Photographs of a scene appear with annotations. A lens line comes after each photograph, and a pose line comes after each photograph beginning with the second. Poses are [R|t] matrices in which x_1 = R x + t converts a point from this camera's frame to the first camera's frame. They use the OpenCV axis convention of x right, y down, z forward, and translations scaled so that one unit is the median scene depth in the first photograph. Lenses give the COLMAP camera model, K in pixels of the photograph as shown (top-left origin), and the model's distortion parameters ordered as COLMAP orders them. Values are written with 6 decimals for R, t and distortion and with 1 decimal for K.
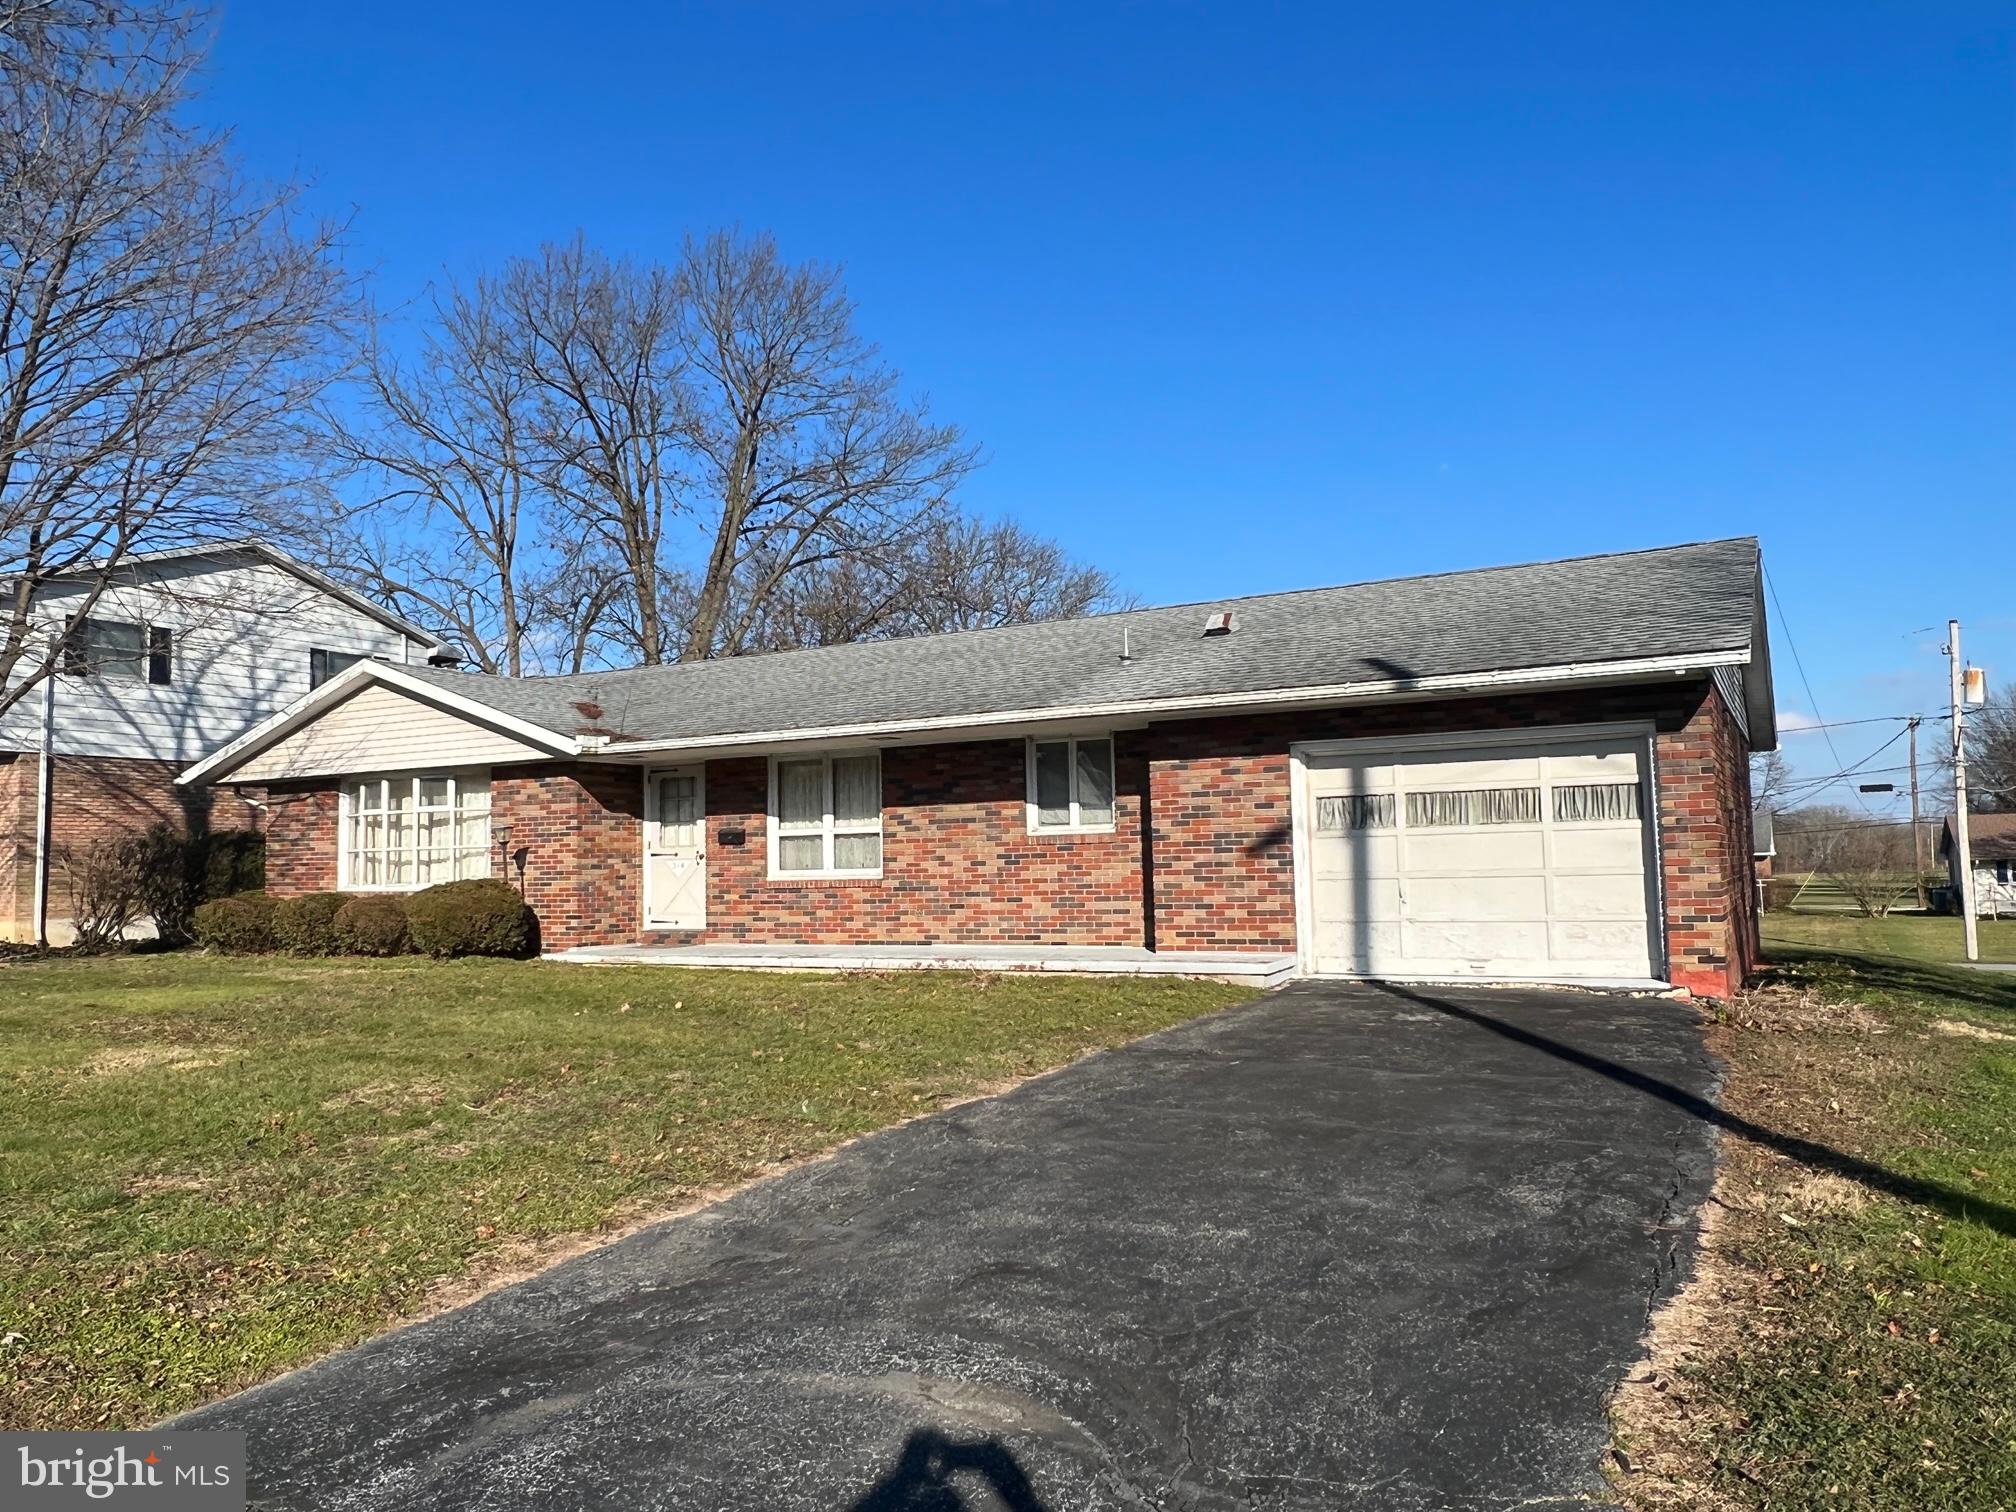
lens RADIAL K [[1441.6, 0, 1008.0], [0, 1441.6, 756.0], [0, 0, 1]] dist [0.004203, 0.000793]
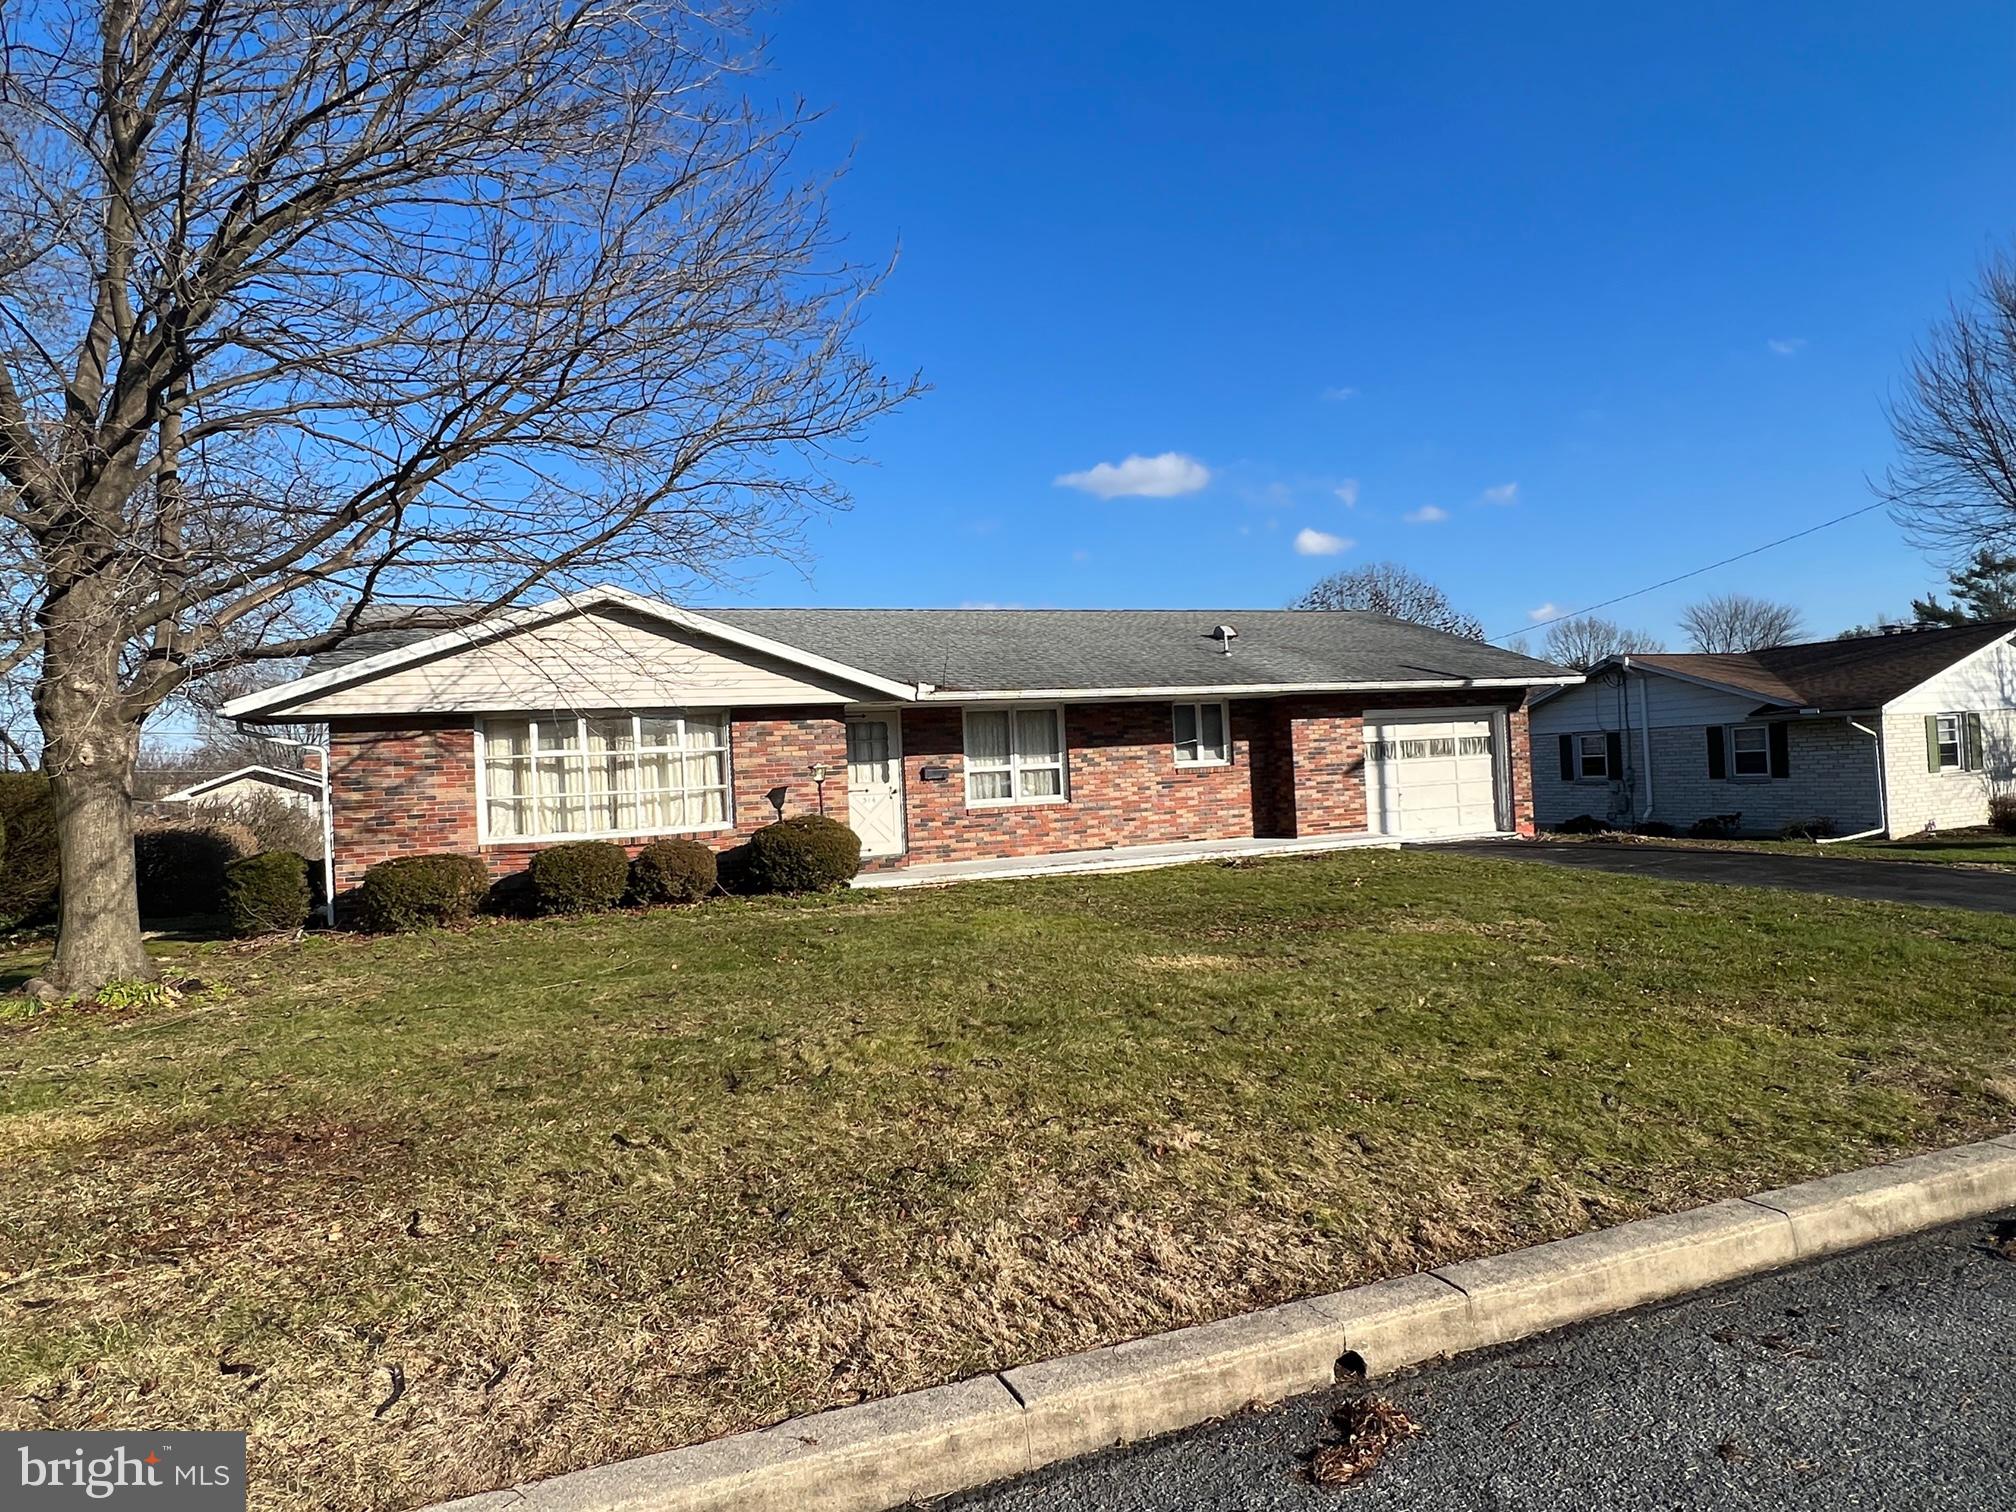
lens RADIAL K [[1157.3, 0, 1008.0], [0, 1157.3, 756.0], [0, 0, 1]] dist [0.000879, 0.000067]
pose [[0.626911, -0.001106, 0.779090, -0.950951], [-0.023921, 0.999500, 0.020668, 0.021723], [-0.778724, -0.031594, 0.626571, 0.378394]]
